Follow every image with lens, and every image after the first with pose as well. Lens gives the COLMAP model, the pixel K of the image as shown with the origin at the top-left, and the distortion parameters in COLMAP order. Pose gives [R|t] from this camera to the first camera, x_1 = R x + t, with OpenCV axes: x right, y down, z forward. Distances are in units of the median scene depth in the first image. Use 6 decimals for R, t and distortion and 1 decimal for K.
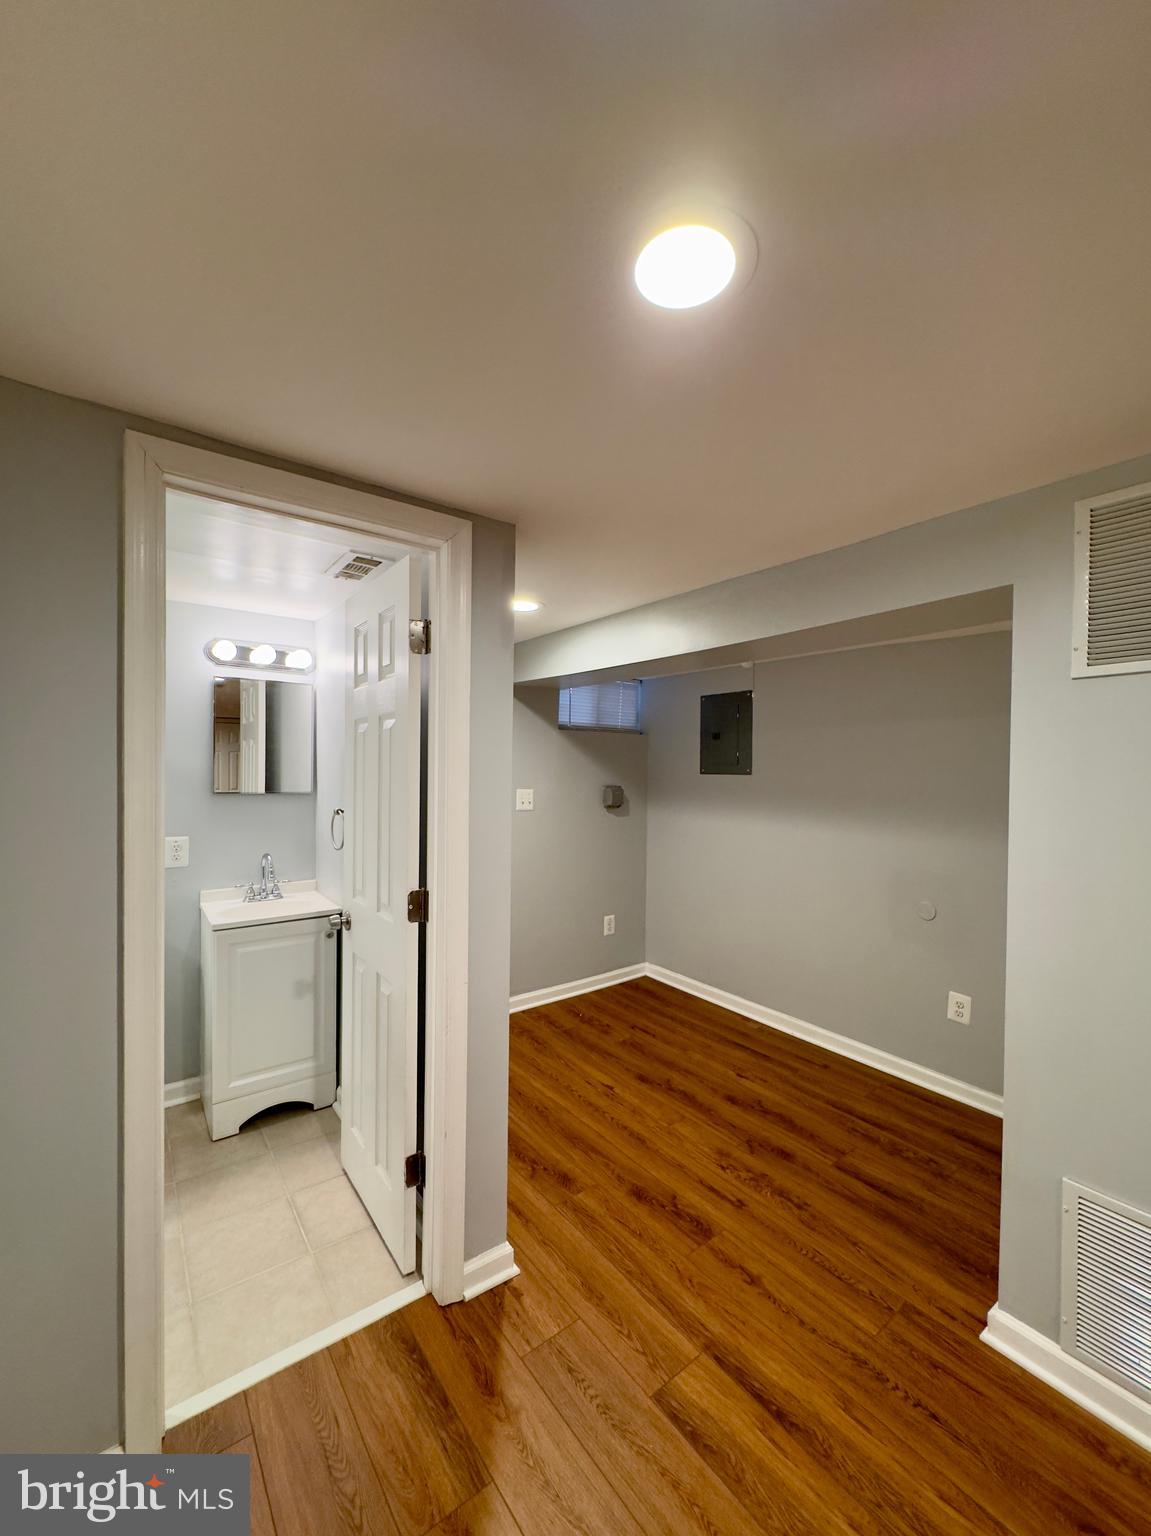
lens RADIAL K [[627.9, 0, 571.0], [0, 627.9, 780.0], [0, 0, 1]] dist [-0.001484, -0.000213]
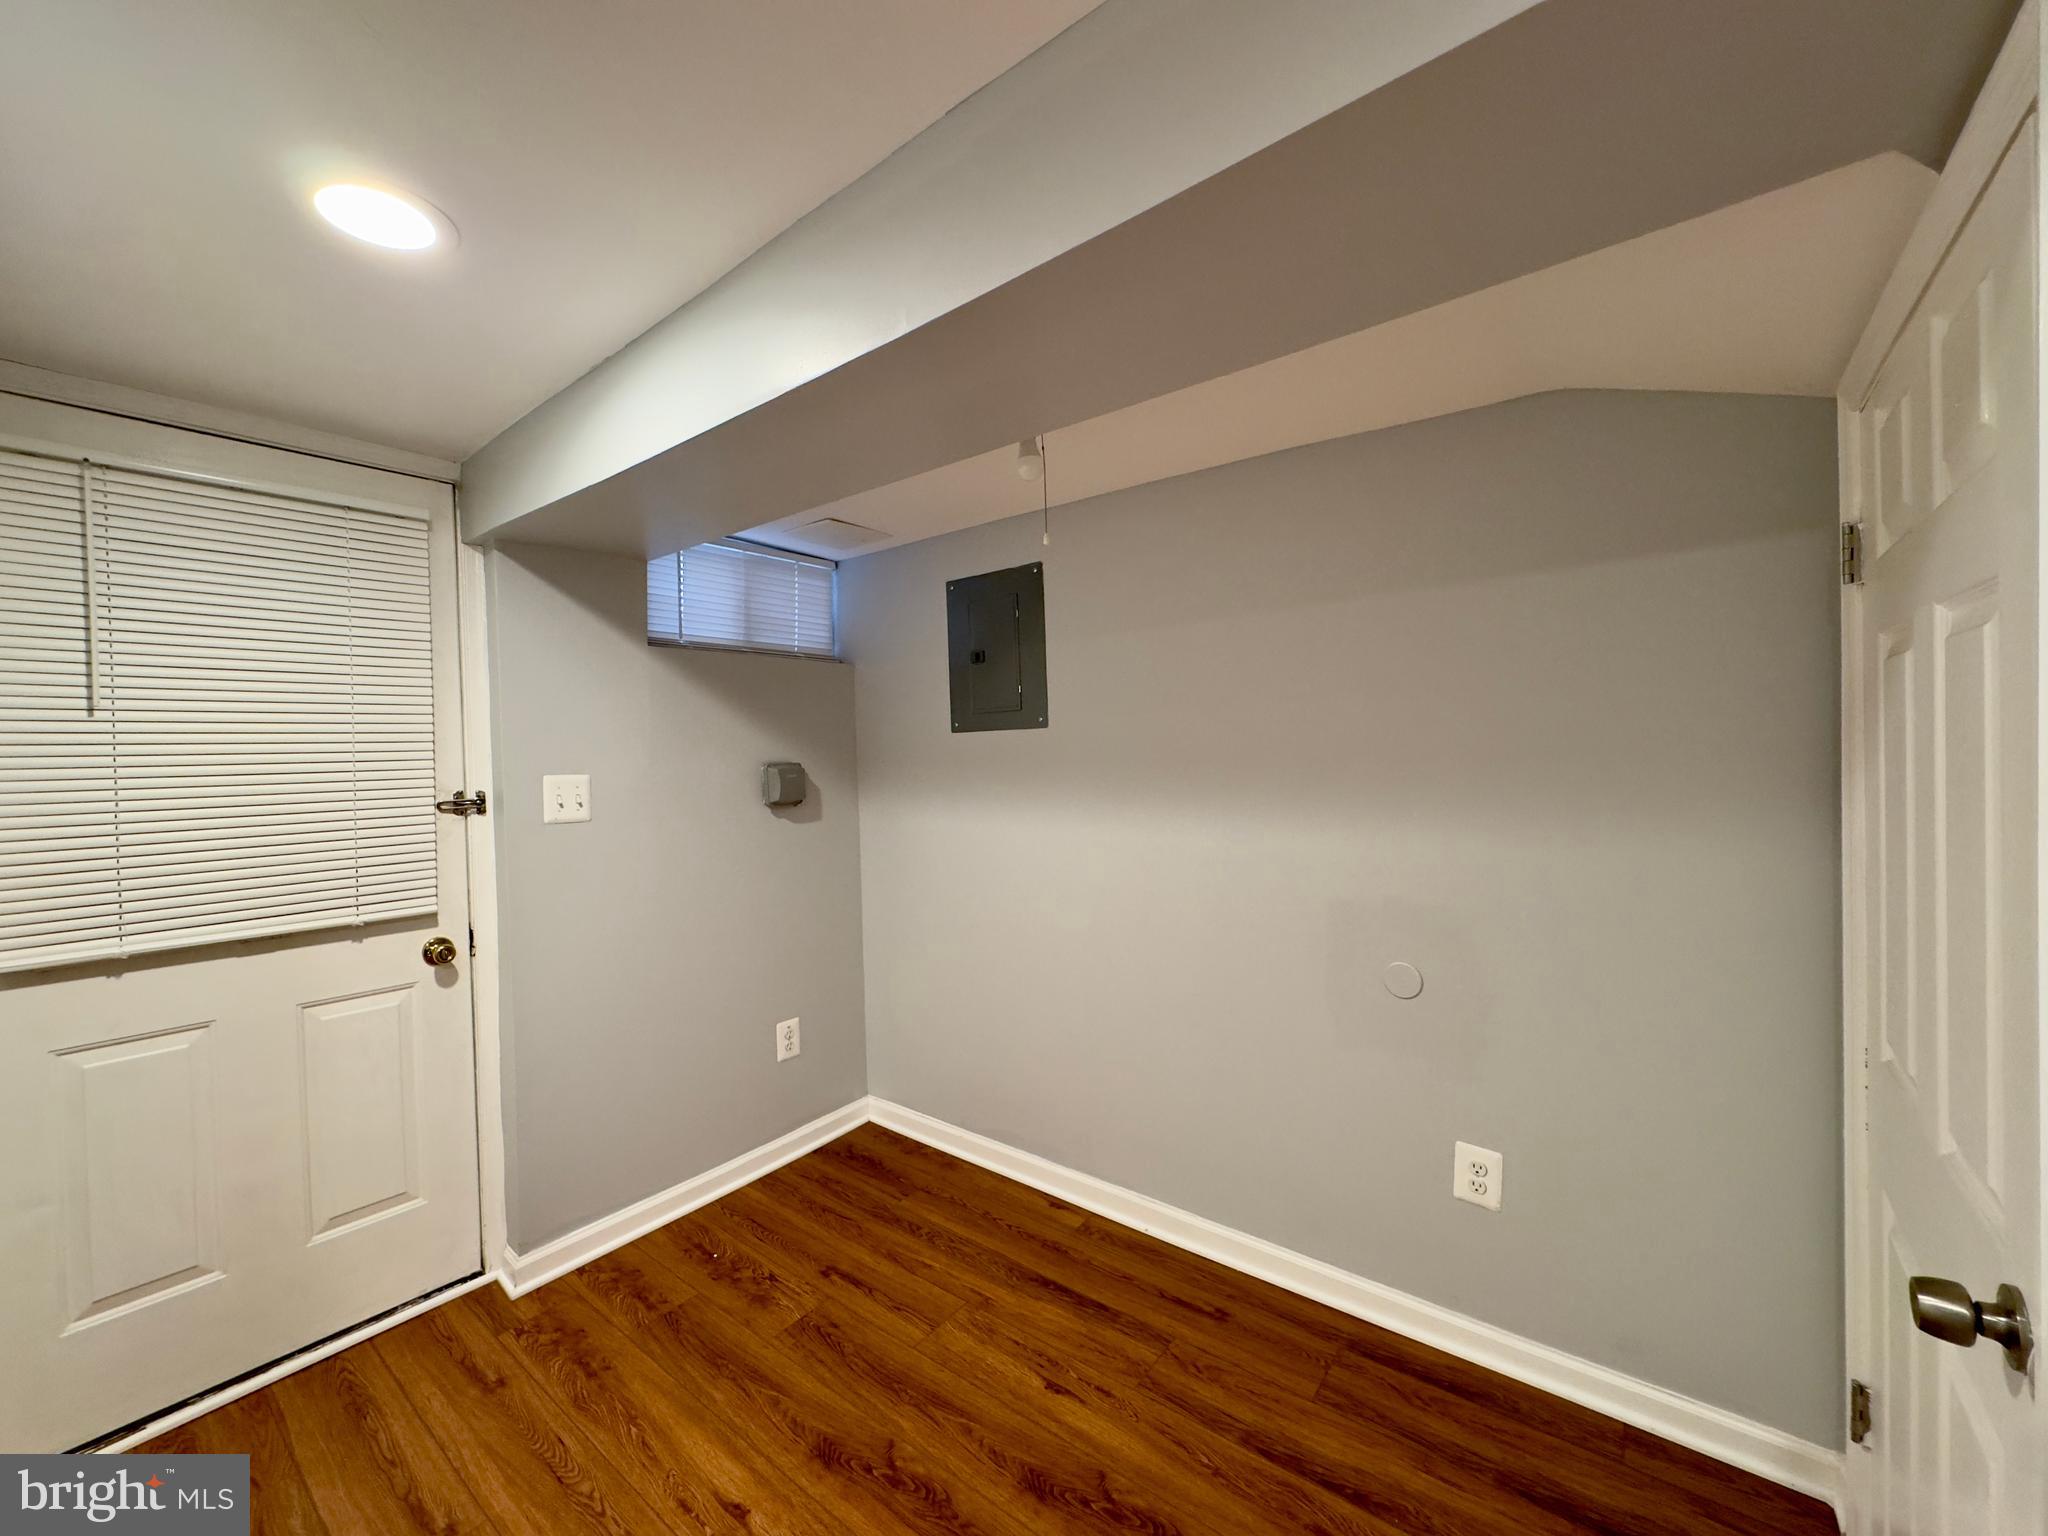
lens RADIAL K [[817.8, 0, 1024.0], [0, 817.8, 775.8], [0, 0, 1]] dist [0.000336, -0.000254]
pose [[0.965829, -0.042965, 0.255594, 0.101732], [0.041539, 0.999077, 0.010977, 0.024374], [-0.255829, 0.000015, 0.966722, 0.378498]]
